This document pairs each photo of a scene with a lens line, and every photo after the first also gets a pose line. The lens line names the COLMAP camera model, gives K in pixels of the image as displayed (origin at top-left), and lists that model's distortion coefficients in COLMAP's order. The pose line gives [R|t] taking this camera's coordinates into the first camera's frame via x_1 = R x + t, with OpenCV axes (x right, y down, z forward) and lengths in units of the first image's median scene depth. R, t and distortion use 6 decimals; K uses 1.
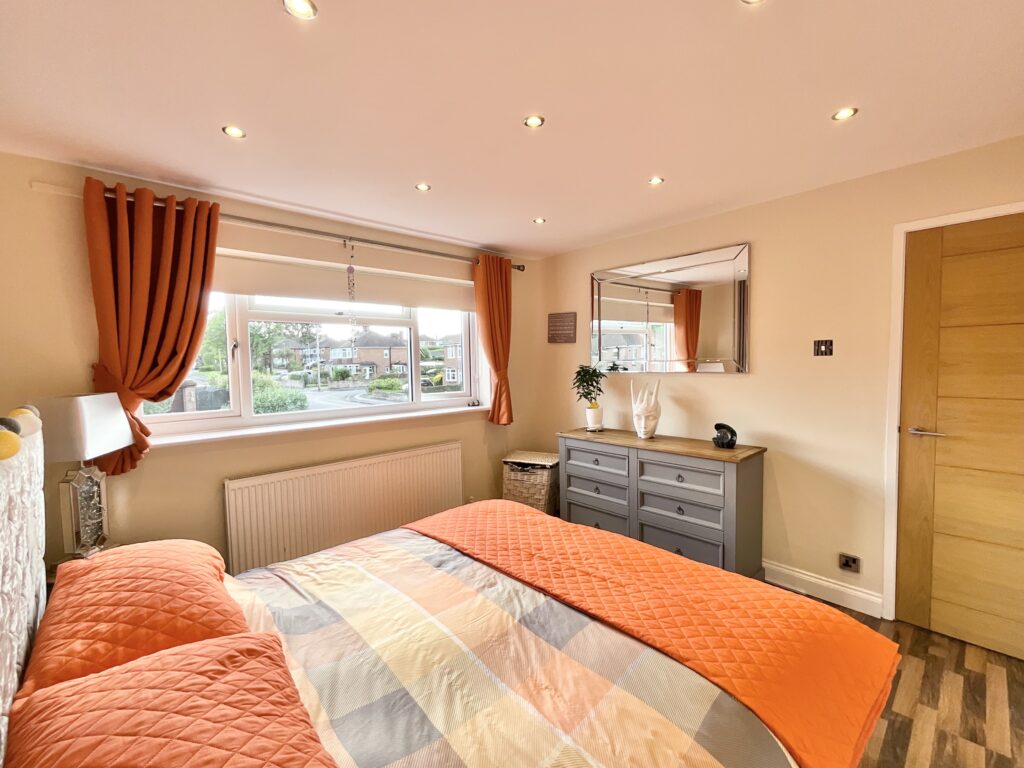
lens RADIAL K [[417.7, 0, 513.8], [0, 417.7, 382.0], [0, 0, 1]] dist [0.001398, 0.000677]
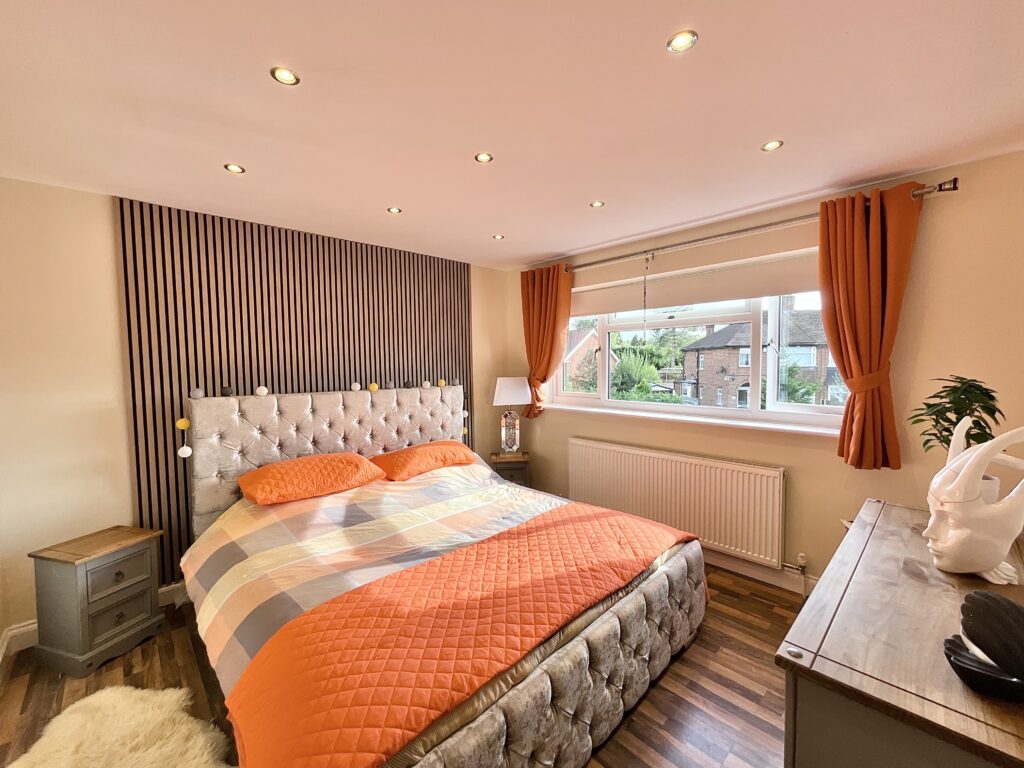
lens RADIAL K [[406.2, 0, 519.0], [0, 406.2, 385.3], [0, 0, 1]] dist [-0.001767, -0.000454]
pose [[0.063649, 0.069499, -0.995549, 0.951905], [-0.045239, 0.996748, 0.066690, -0.062857], [0.996946, 0.040793, 0.066586, 0.828299]]
